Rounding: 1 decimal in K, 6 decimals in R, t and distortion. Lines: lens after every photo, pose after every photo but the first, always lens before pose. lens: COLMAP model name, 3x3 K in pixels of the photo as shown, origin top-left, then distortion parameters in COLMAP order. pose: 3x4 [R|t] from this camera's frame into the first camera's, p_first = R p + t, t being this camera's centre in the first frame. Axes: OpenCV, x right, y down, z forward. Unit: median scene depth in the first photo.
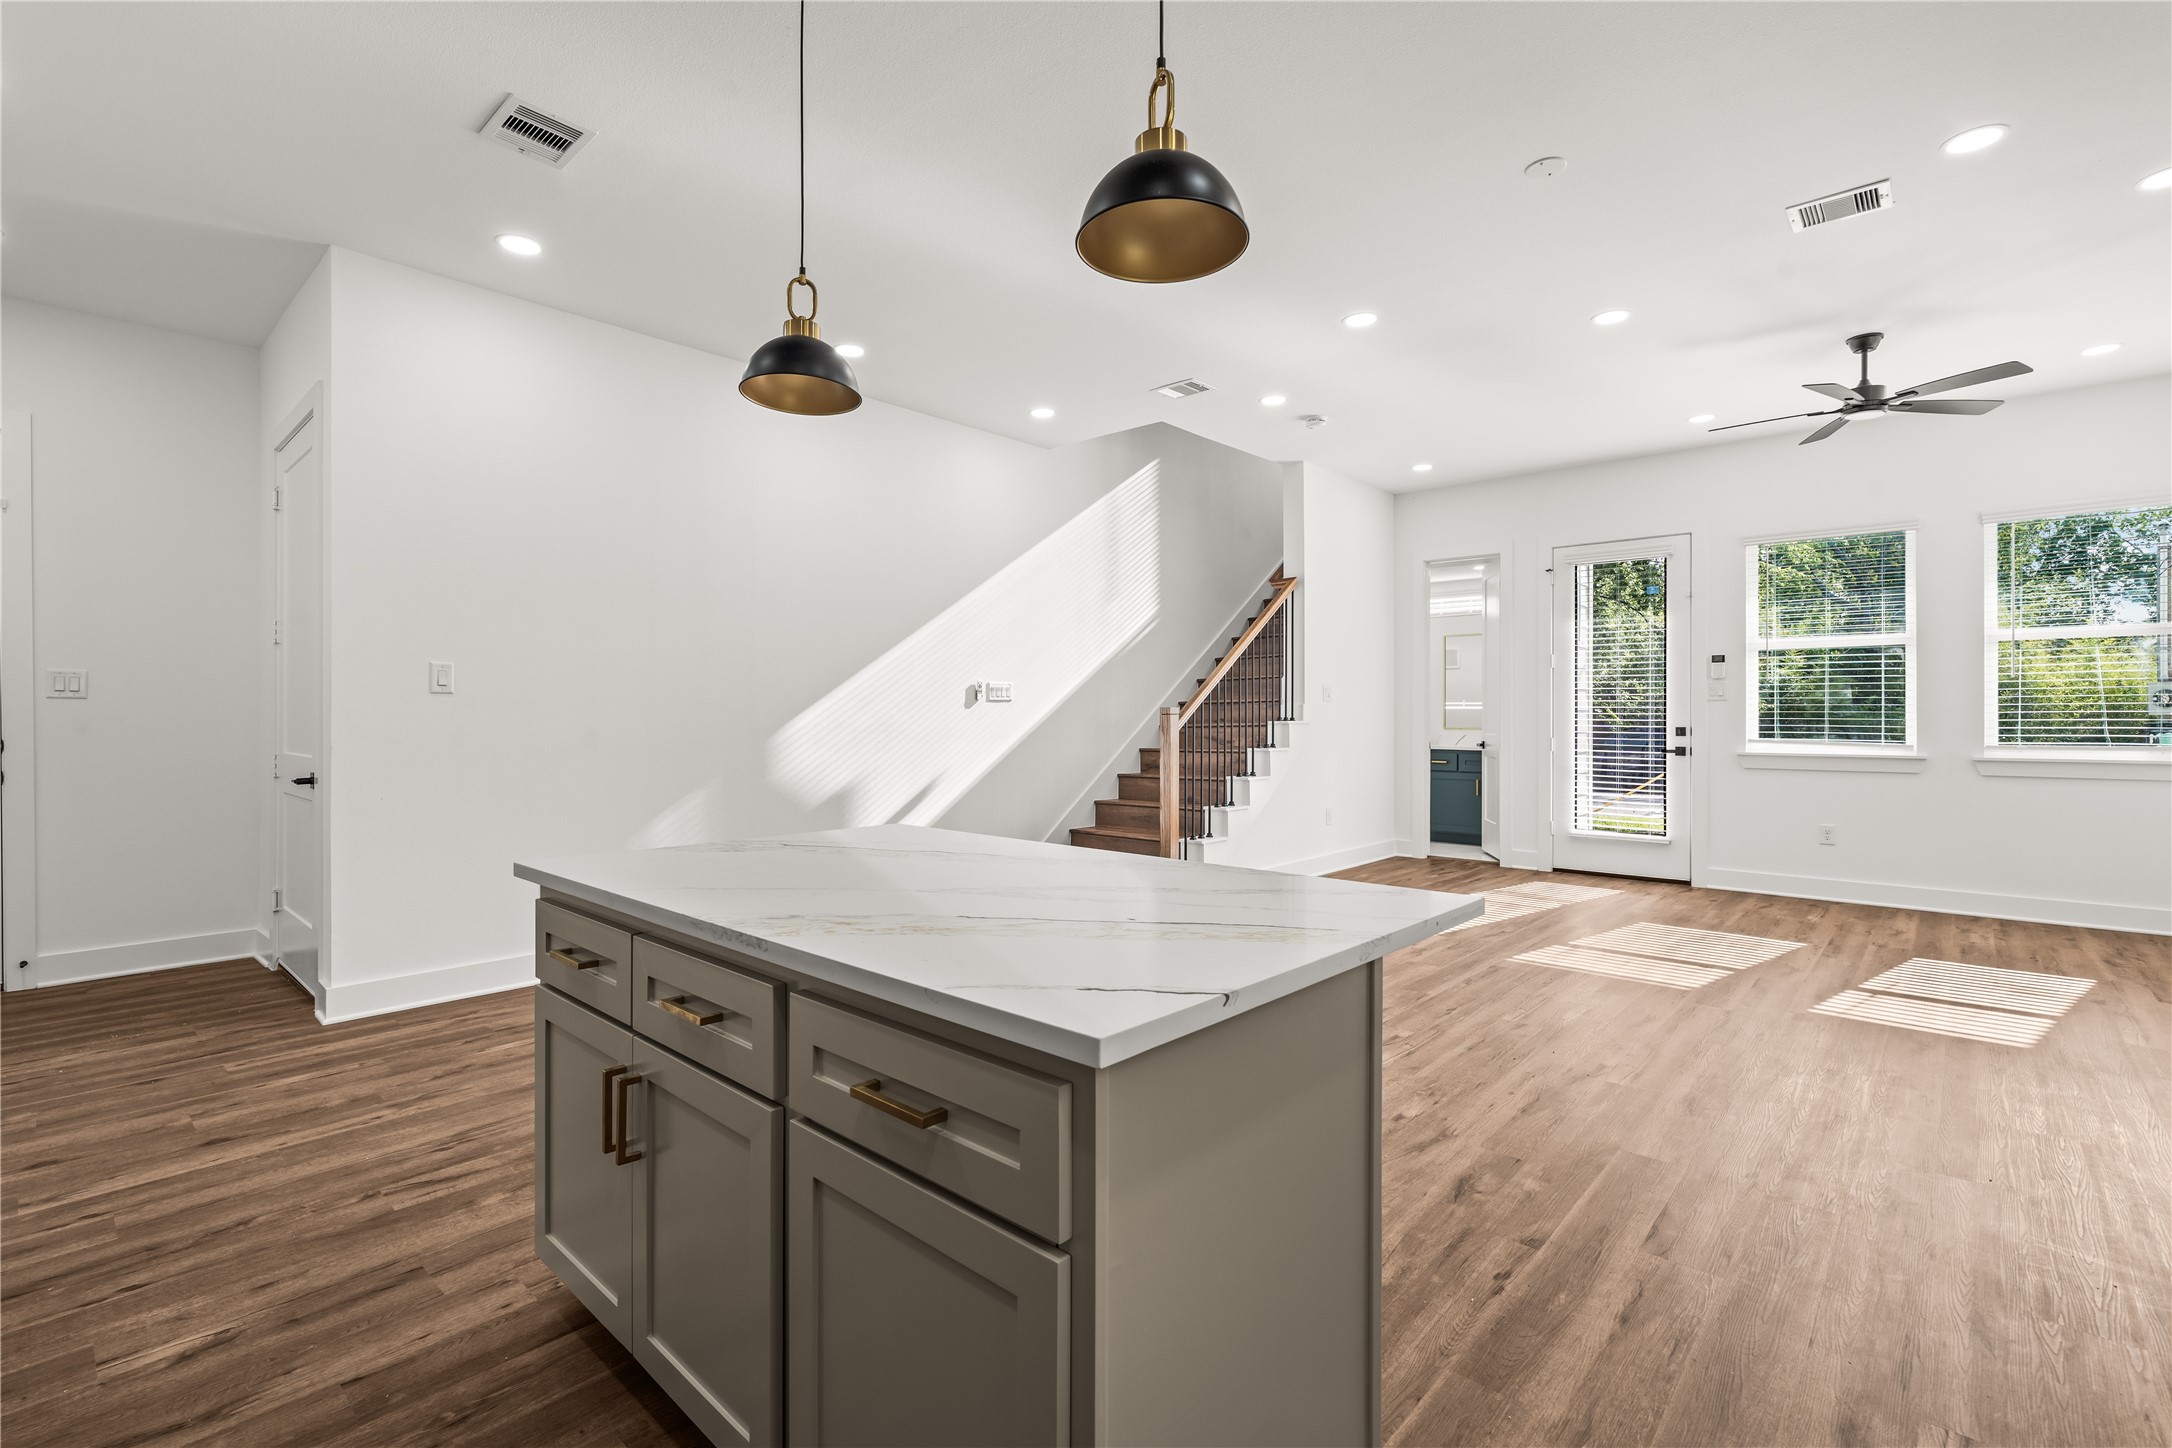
lens RADIAL K [[977.6, 0, 1087.4], [0, 977.6, 717.8], [0, 0, 1]] dist [-0.007895, 0.002307]
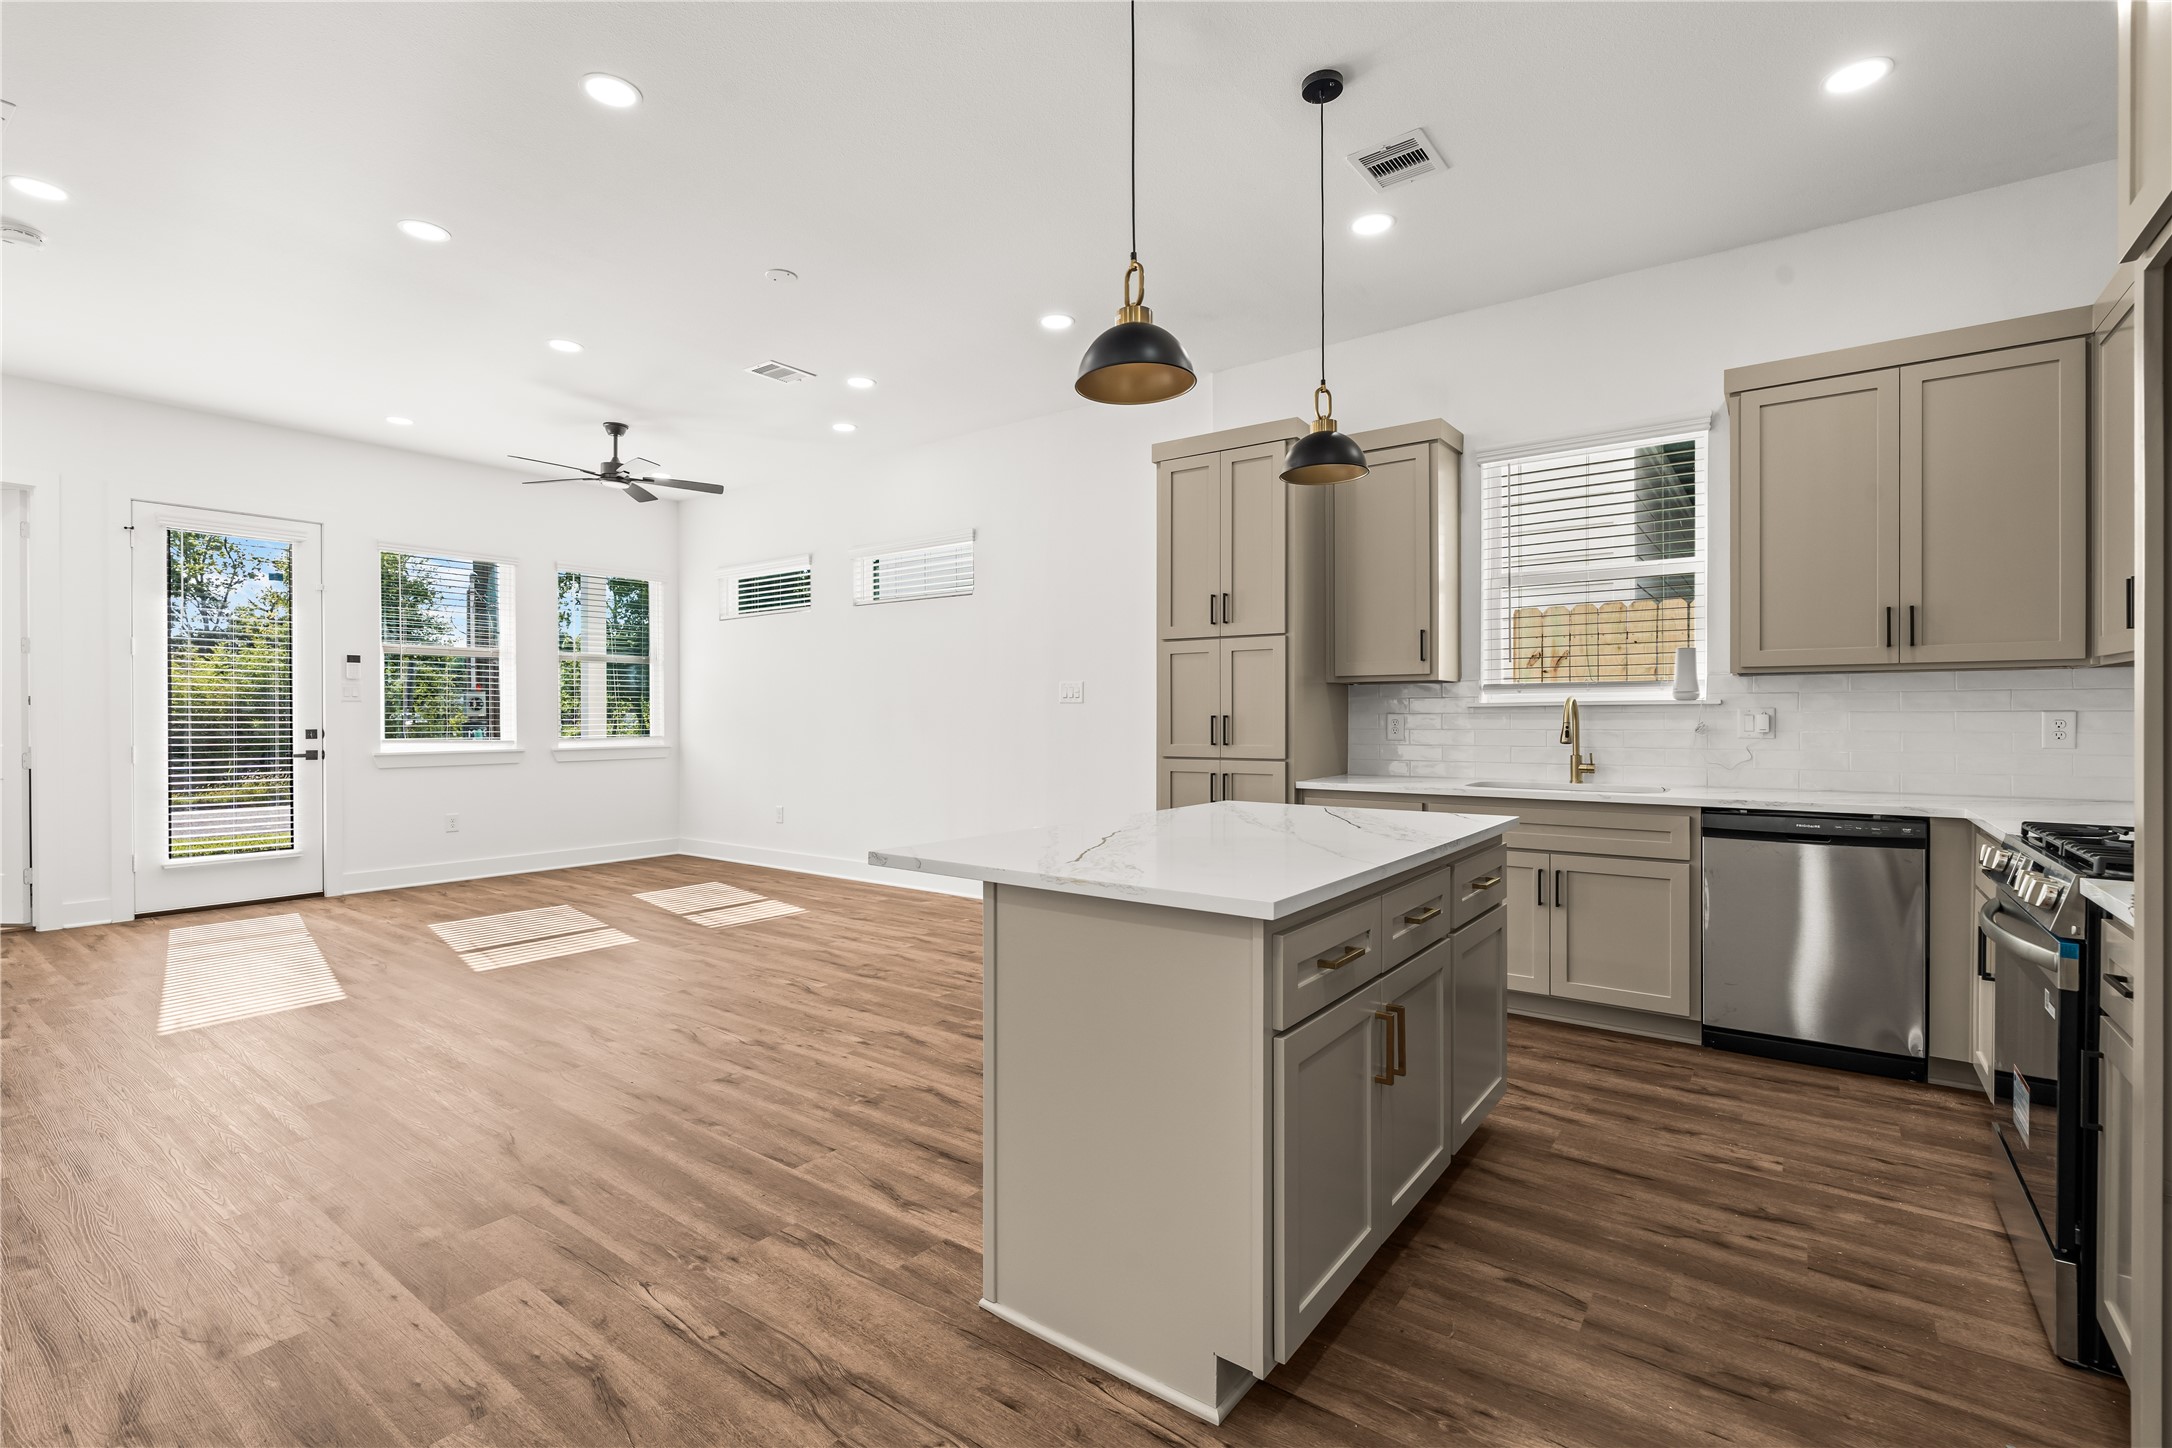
lens RADIAL K [[977.6, 0, 1084.9], [0, 977.6, 719.9], [0, 0, 1]] dist [-0.007895, 0.002307]
pose [[-0.098543, -0.003962, 0.995125, -0.480181], [0.004681, 0.999979, 0.004445, -0.000073], [-0.995122, 0.005096, -0.098522, 0.437036]]
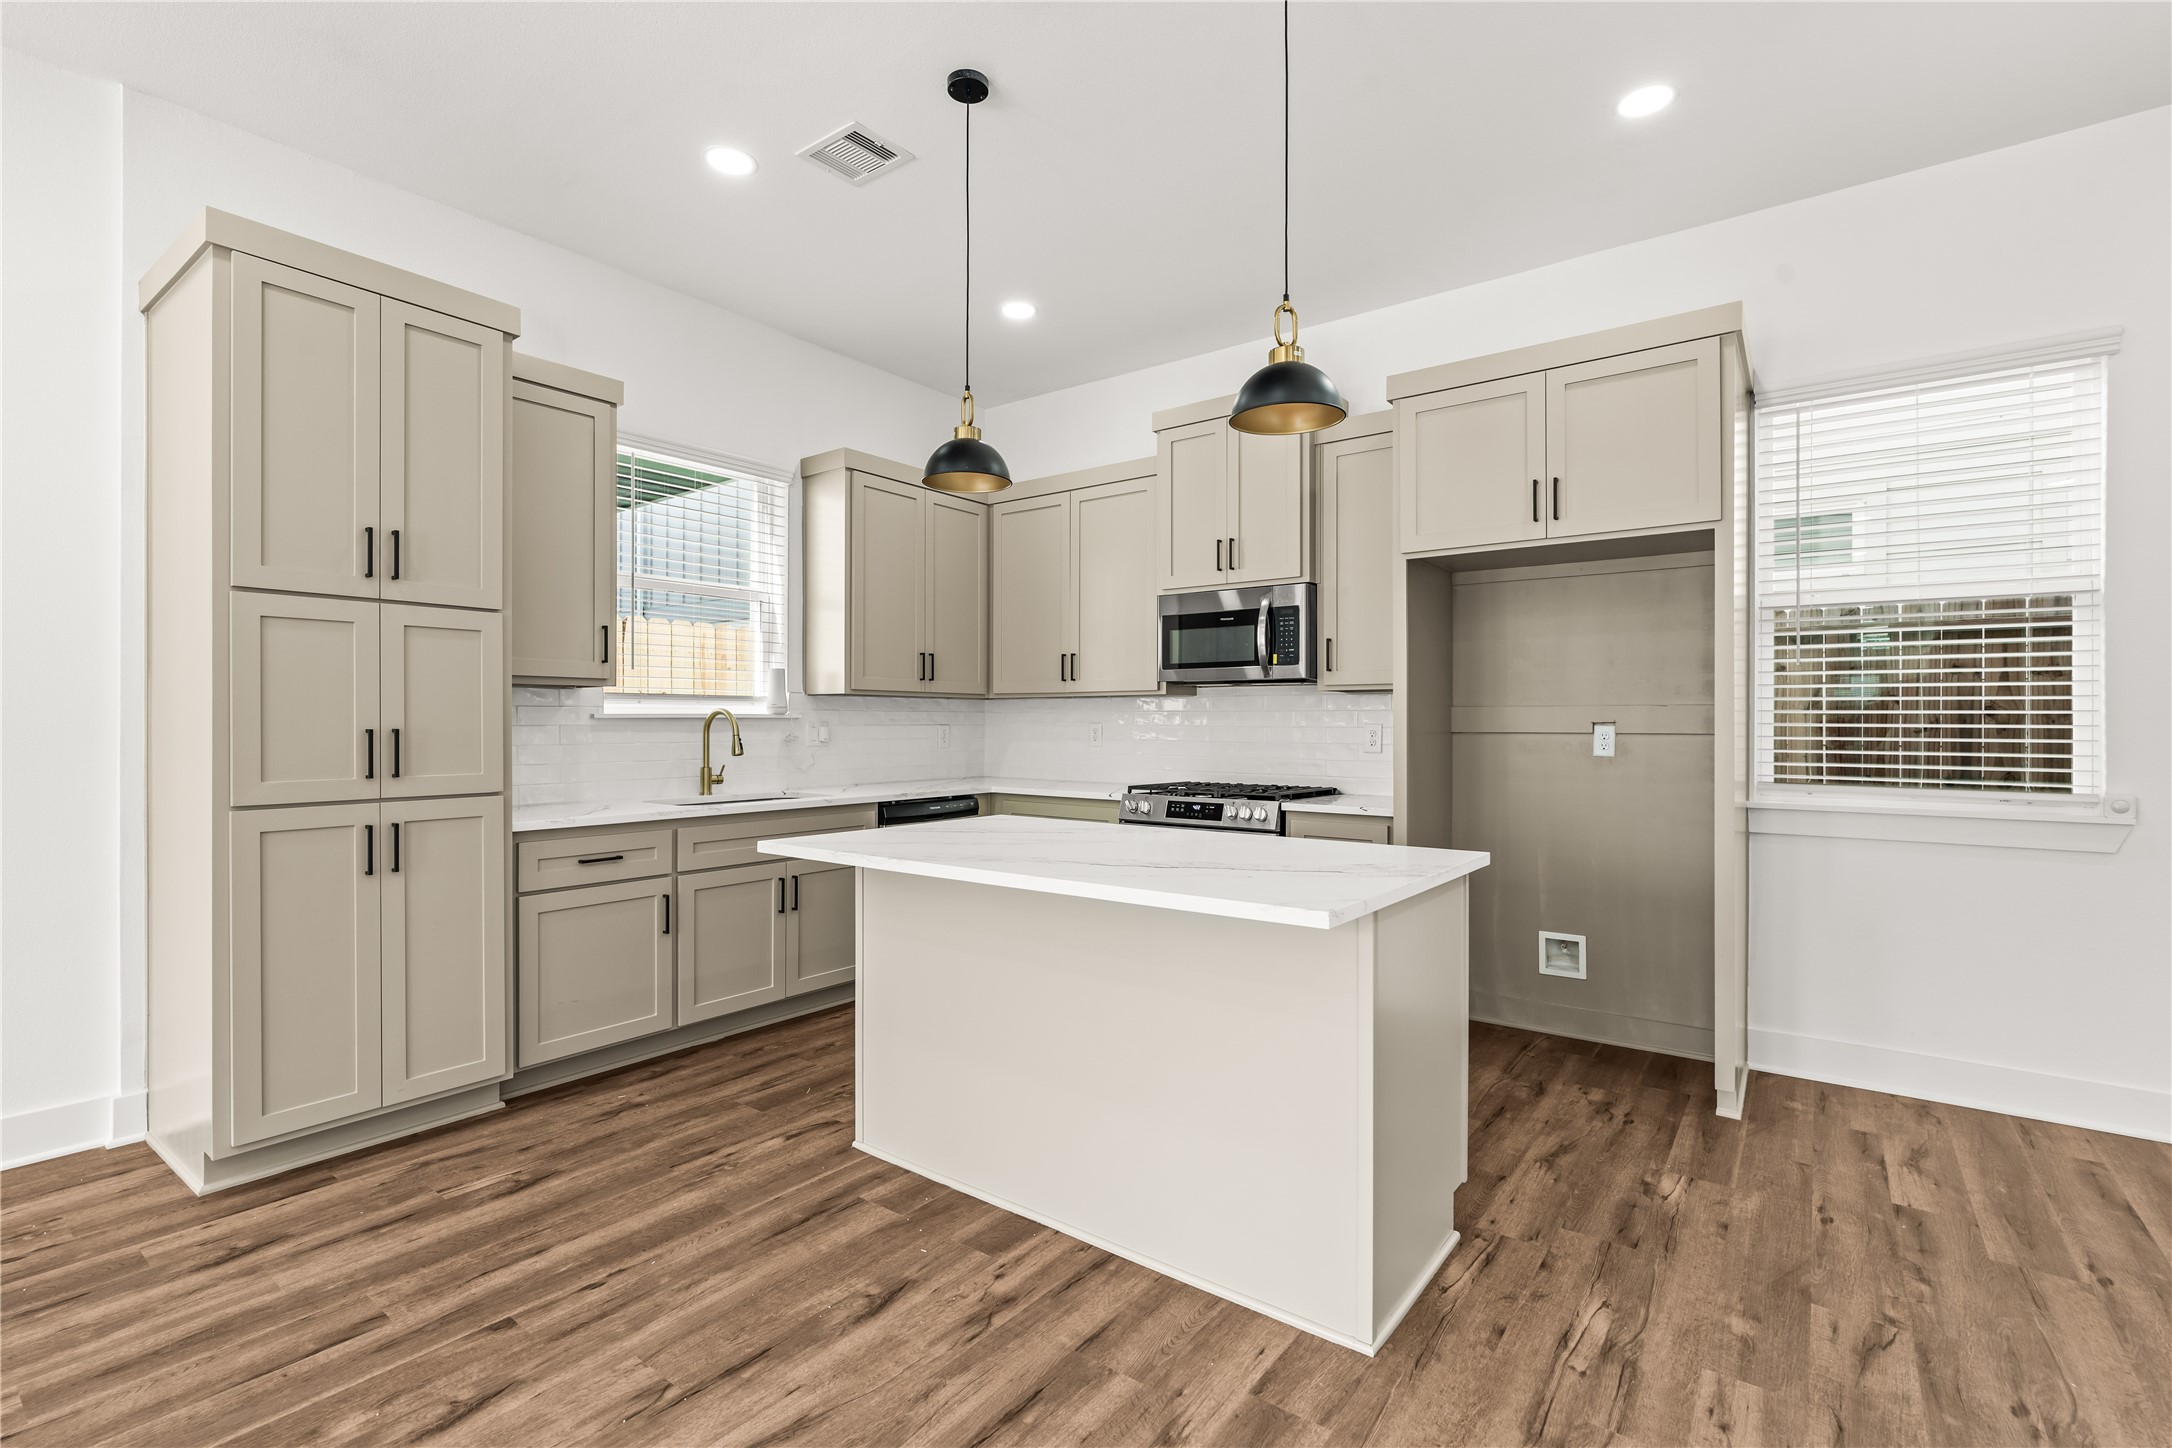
lens RADIAL K [[977.6, 0, 1086.8], [0, 977.6, 721.4], [0, 0, 1]] dist [-0.007895, 0.002307]
pose [[-0.995903, -0.001481, -0.090419, 0.003517], [-0.001592, 0.999998, 0.001155, -0.004669], [0.090417, 0.001294, -0.995903, 0.765761]]
